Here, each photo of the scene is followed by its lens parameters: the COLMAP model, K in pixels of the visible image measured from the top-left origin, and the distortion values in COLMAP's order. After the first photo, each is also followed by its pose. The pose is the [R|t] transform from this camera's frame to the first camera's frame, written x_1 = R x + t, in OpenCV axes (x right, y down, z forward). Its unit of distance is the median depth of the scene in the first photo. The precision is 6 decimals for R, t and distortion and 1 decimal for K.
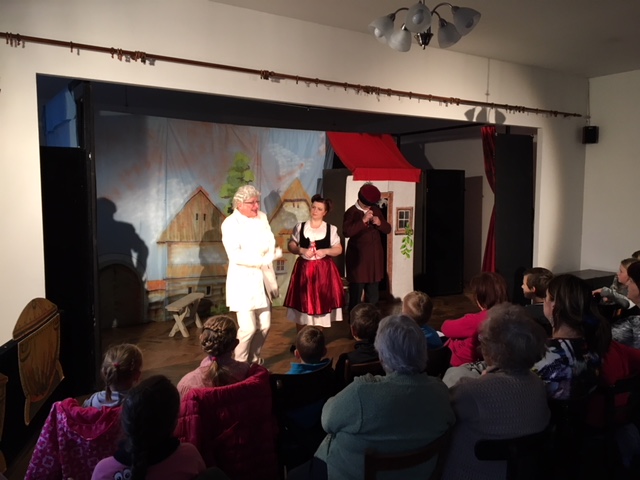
lens RADIAL K [[532.6, 0, 320.0], [0, 532.6, 240.0], [0, 0, 1]] dist [0.060405, -0.099021]
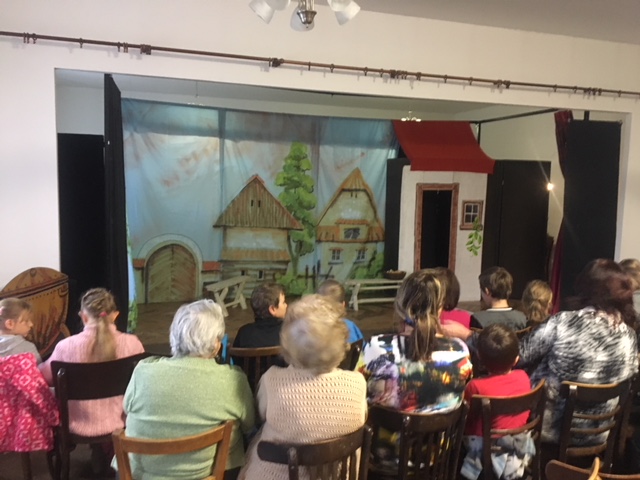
lens RADIAL K [[532.6, 0, 320.0], [0, 532.6, 240.0], [0, 0, 1]] dist [0.060405, -0.099021]
pose [[0.959491, 0.048904, -0.277461, 0.310399], [-0.046486, 0.998802, 0.015288, 0.010342], [0.277876, -0.001771, 0.960615, 0.055252]]
